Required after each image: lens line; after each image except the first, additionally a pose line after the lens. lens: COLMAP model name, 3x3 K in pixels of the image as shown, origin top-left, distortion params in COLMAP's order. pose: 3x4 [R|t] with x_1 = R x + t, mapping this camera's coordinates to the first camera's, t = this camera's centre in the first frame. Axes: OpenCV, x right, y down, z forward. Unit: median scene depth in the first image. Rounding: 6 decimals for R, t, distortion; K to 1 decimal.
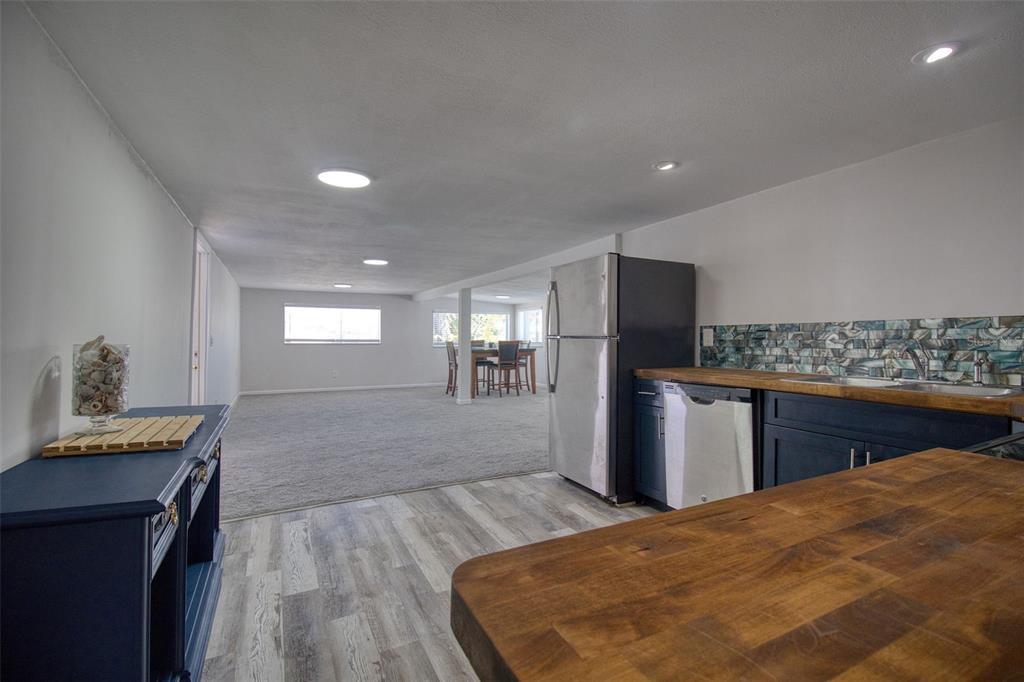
lens RADIAL K [[435.5, 0, 508.8], [0, 435.5, 339.6], [0, 0, 1]] dist [-0.000853, -0.000045]
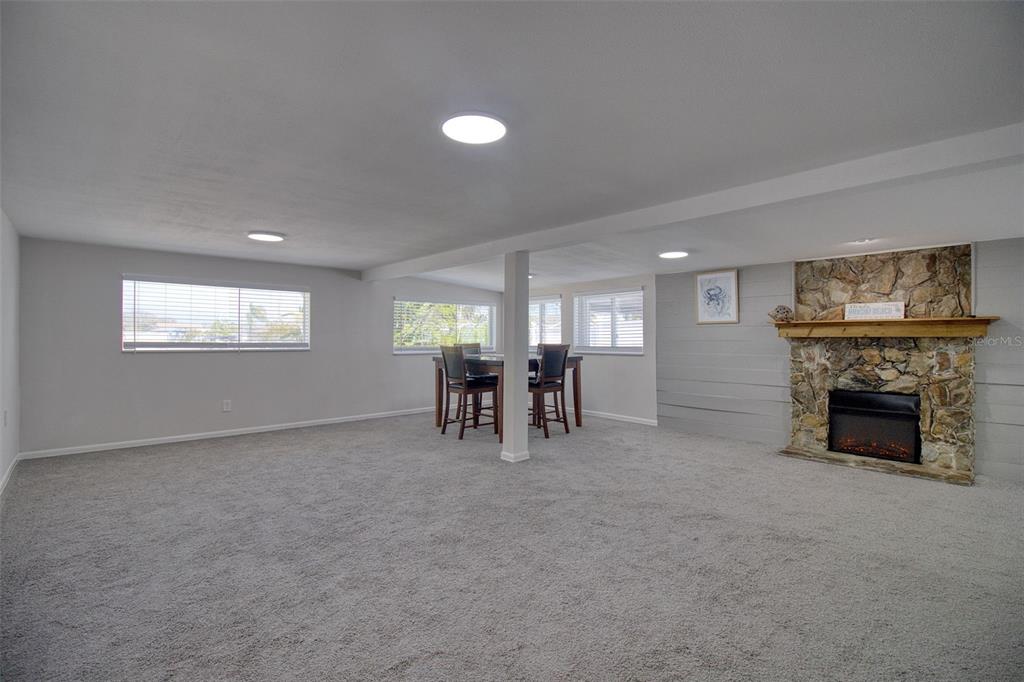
lens RADIAL K [[448.6, 0, 510.9], [0, 448.6, 337.1], [0, 0, 1]] dist [-0.014348, -0.005858]
pose [[0.962193, 0.000543, 0.272369, -0.211200], [0.000587, 0.999992, -0.004065, -0.005838], [-0.272369, 0.004071, 0.962184, 0.365477]]
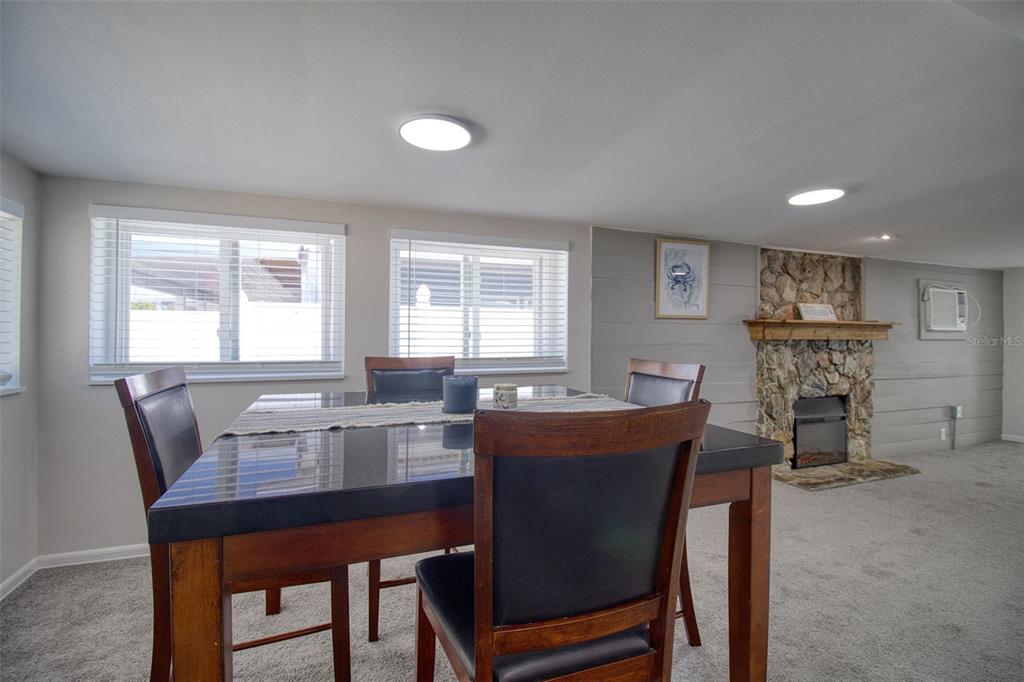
lens RADIAL K [[448.6, 0, 513.6], [0, 448.6, 346.0], [0, 0, 1]] dist [-0.014348, -0.005858]
pose [[0.131111, -0.007875, 0.991336, -0.201739], [0.001510, 0.999969, 0.007744, -0.005103], [-0.991367, 0.000482, 0.131119, 0.943109]]
